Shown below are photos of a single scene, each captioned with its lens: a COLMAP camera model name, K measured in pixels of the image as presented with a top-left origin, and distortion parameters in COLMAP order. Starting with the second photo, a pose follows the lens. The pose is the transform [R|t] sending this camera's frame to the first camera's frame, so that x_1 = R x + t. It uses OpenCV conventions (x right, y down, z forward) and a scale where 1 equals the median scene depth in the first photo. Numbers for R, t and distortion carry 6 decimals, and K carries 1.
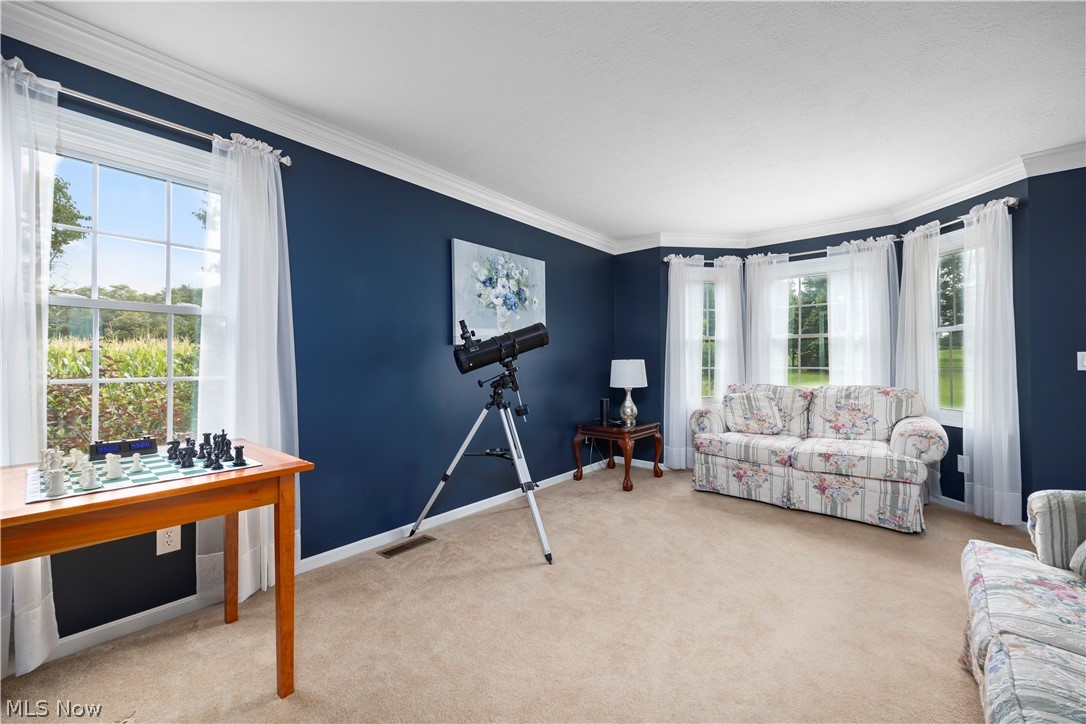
lens RADIAL K [[426.8, 0, 542.1], [0, 426.8, 364.9], [0, 0, 1]] dist [0.000936, -0.000209]
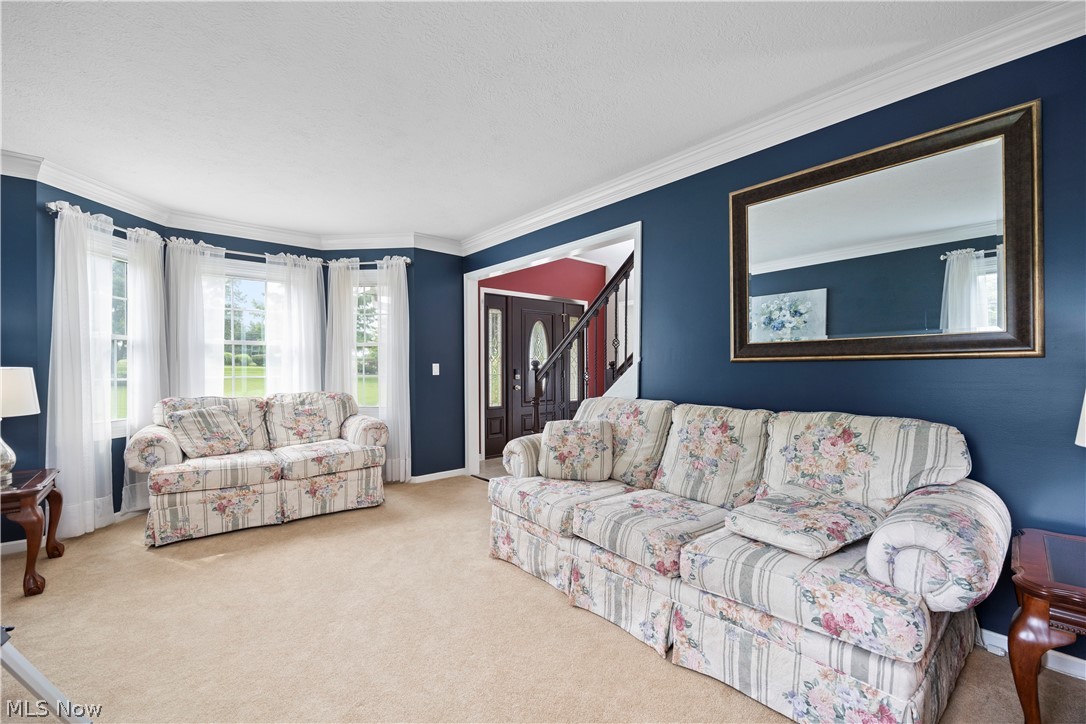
lens RADIAL K [[454.8, 0, 541.8], [0, 454.8, 379.1], [0, 0, 1]] dist [-0.016239, 0.000121]
pose [[0.156253, -0.021987, 0.987472, -0.299010], [0.010108, 0.999735, 0.020660, -0.002313], [-0.987665, 0.006753, 0.156434, 0.240793]]
